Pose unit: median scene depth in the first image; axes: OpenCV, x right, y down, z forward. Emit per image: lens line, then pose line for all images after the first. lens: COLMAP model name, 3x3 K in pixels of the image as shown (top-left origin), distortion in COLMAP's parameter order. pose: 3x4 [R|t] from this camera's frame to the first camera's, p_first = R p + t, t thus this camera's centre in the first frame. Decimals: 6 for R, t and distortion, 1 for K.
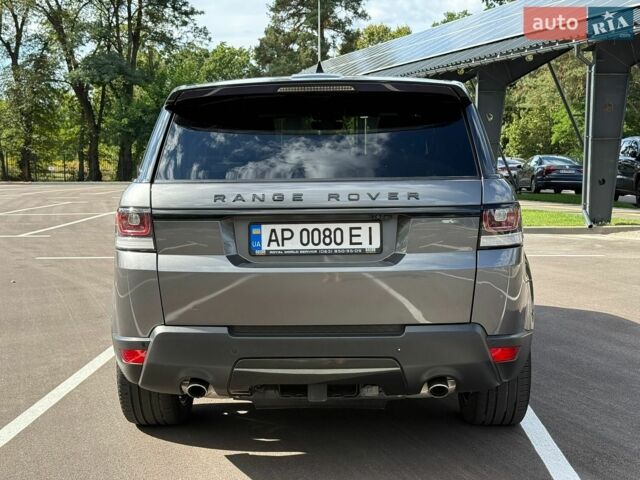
lens RADIAL K [[889.8, 0, 318.1], [0, 889.8, 243.6], [0, 0, 1]] dist [0.130212, 0.000000]
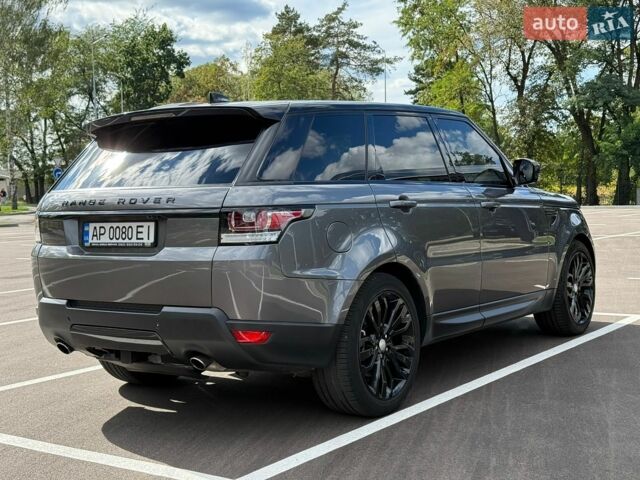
lens RADIAL K [[889.8, 0, 324.7], [0, 889.8, 244.6], [0, 0, 1]] dist [0.130212, 0.000000]
pose [[0.842358, 0.019386, -0.538570, 0.938785], [-0.034398, 0.999249, -0.017834, 0.021711], [0.537820, 0.033548, 0.842392, 0.076370]]
